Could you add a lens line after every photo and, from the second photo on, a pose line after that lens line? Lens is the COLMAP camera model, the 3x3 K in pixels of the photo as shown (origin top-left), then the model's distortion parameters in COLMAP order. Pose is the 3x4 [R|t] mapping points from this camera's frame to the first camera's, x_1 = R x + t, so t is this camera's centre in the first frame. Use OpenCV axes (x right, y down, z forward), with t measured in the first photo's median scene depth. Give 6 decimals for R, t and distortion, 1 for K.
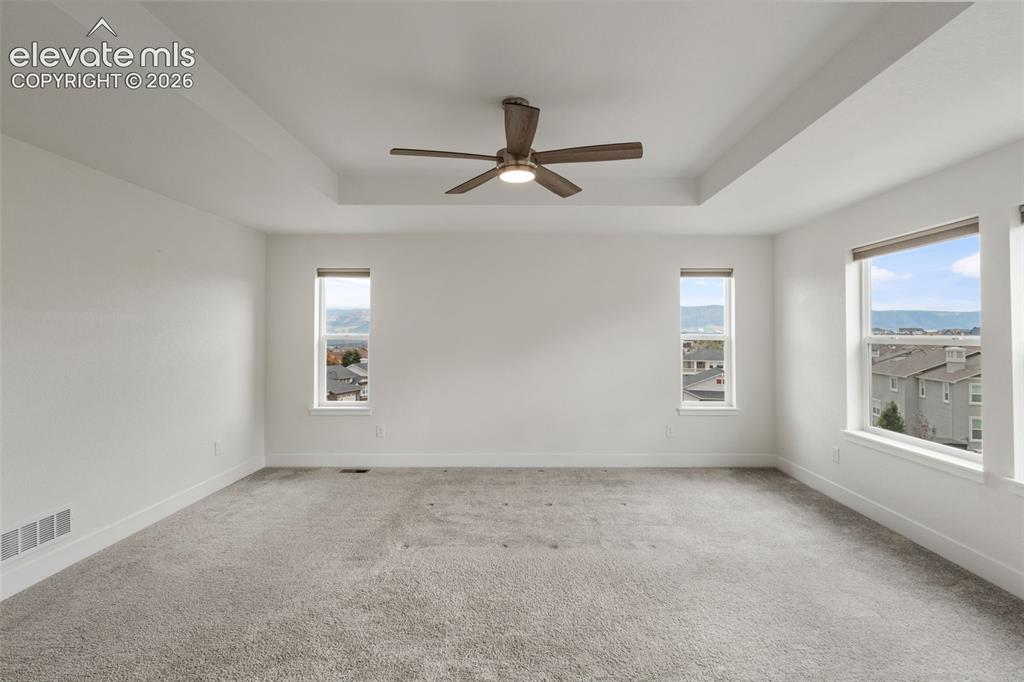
lens RADIAL K [[497.0, 0, 529.6], [0, 497.0, 330.9], [0, 0, 1]] dist [-0.006479, -0.001769]
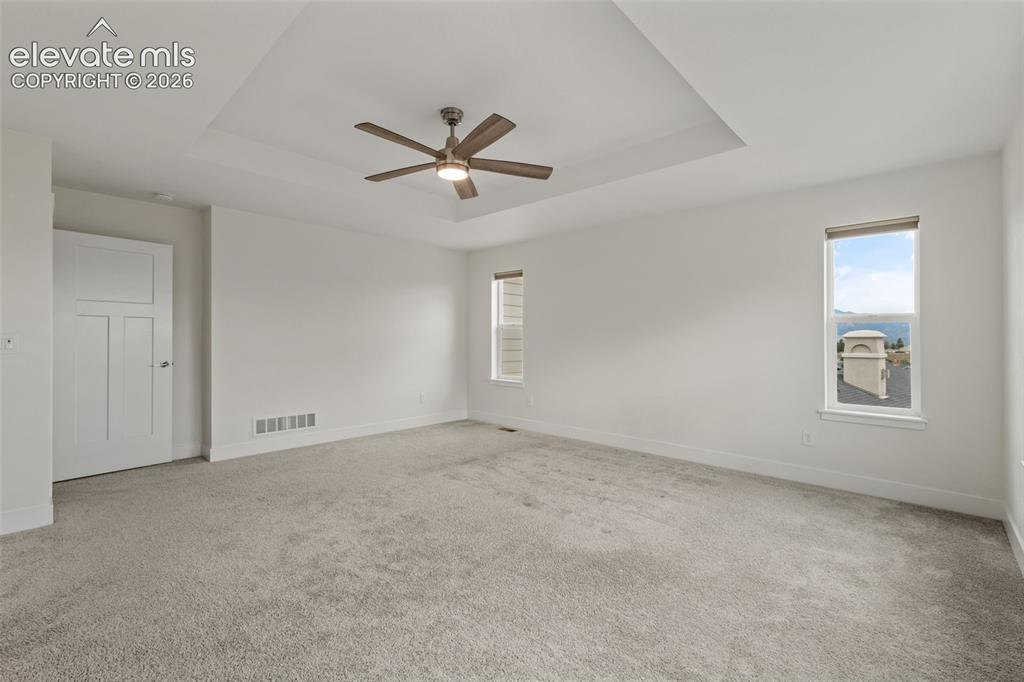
lens RADIAL K [[452.1, 0, 513.0], [0, 452.1, 338.4], [0, 0, 1]] dist [-0.008827, 0.002411]
pose [[0.726366, 0.002164, -0.687304, 0.558227], [0.000471, 0.999993, 0.003645, 0.054045], [0.687308, -0.002972, 0.726360, 0.208601]]
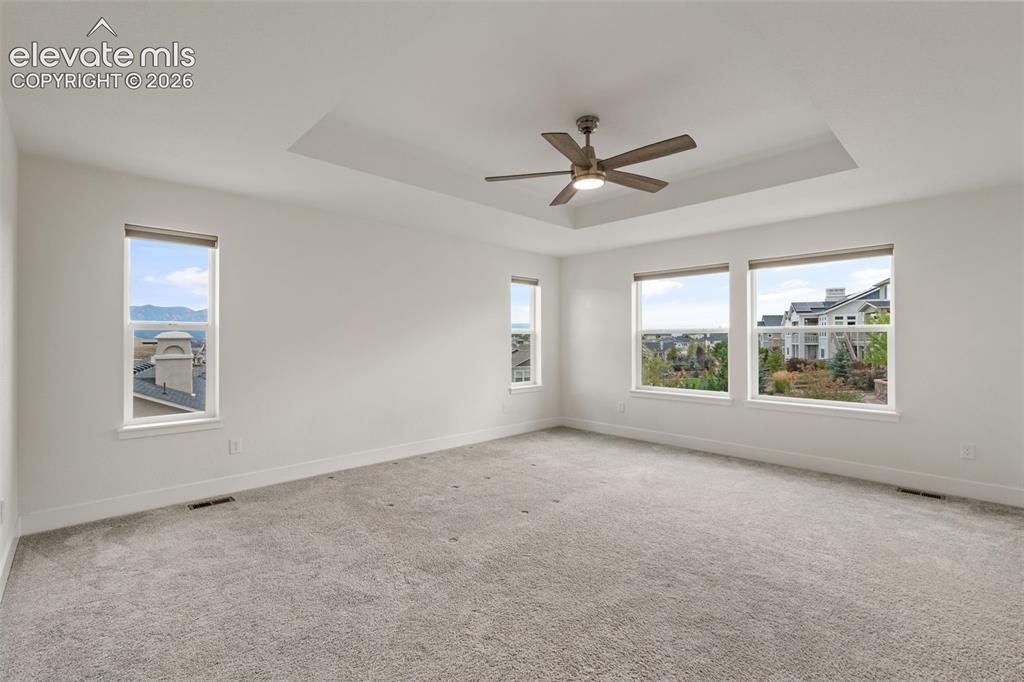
lens RADIAL K [[452.1, 0, 513.8], [0, 452.1, 340.0], [0, 0, 1]] dist [-0.008827, 0.002411]
pose [[0.723473, -0.002984, 0.690346, -0.606143], [-0.002679, 0.999971, 0.007130, 0.034899], [-0.690347, -0.007008, 0.723444, 0.232186]]
